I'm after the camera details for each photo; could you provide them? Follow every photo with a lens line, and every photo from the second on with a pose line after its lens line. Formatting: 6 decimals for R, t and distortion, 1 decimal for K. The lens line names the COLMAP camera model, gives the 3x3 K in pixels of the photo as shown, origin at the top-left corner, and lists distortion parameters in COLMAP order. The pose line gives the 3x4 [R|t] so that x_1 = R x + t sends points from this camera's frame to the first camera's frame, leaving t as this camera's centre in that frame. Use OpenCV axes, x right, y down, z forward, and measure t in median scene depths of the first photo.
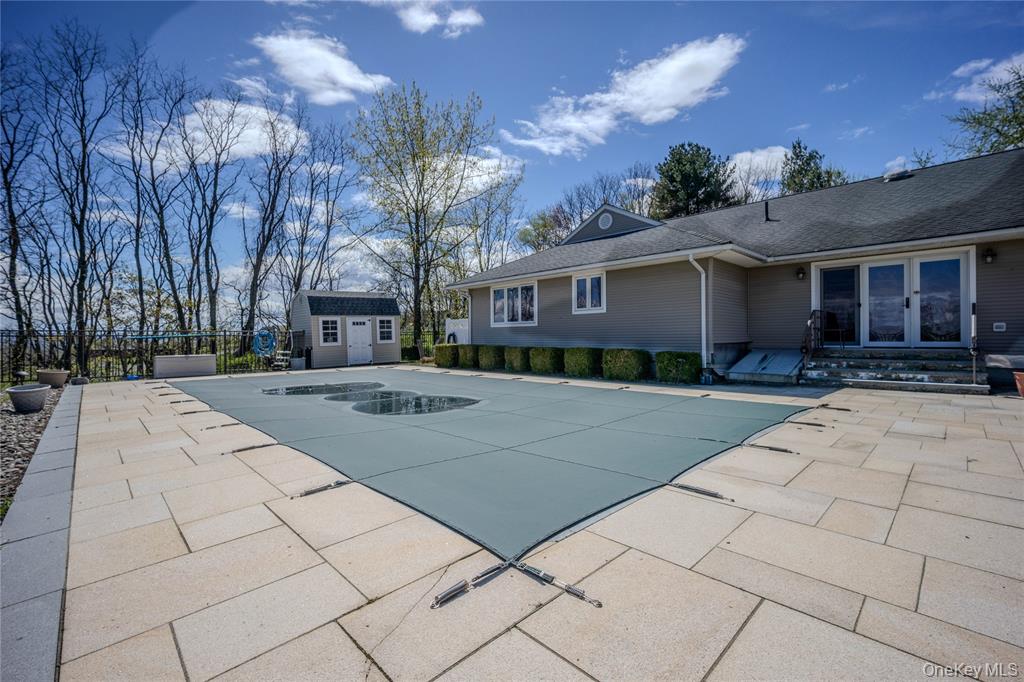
lens RADIAL K [[442.9, 0, 512.3], [0, 442.9, 339.0], [0, 0, 1]] dist [-0.010625, 0.000207]
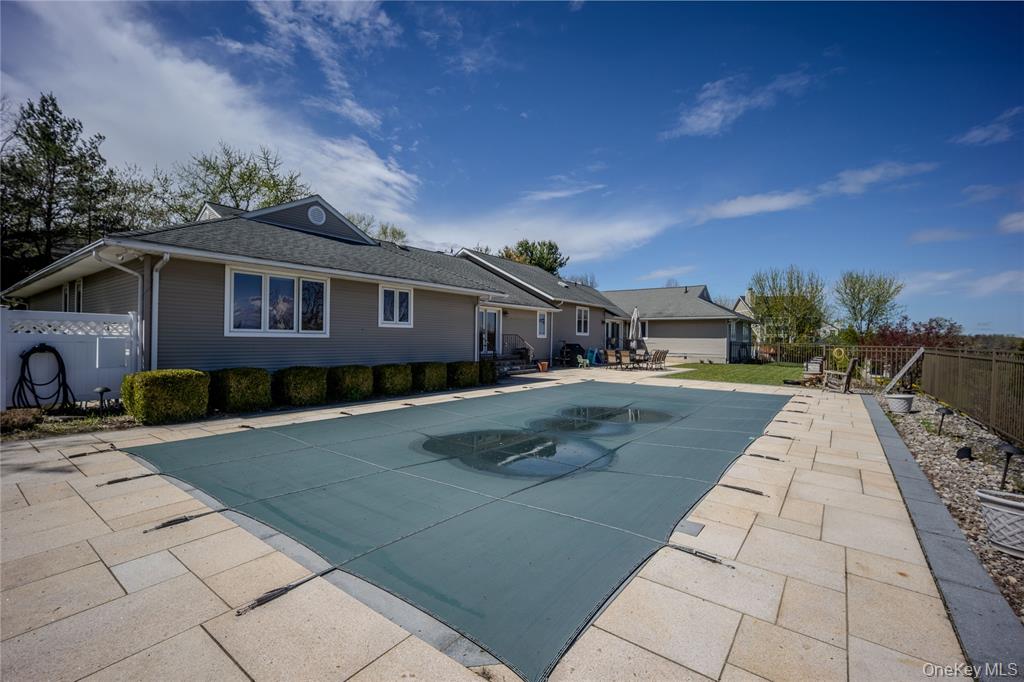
lens RADIAL K [[445.8, 0, 513.1], [0, 445.8, 331.9], [0, 0, 1]] dist [-0.013954, -0.000093]
pose [[-0.153351, 0.034761, 0.987560, -1.145751], [0.006720, 0.999395, -0.034134, -0.021038], [-0.988149, 0.001402, -0.153491, 1.286966]]
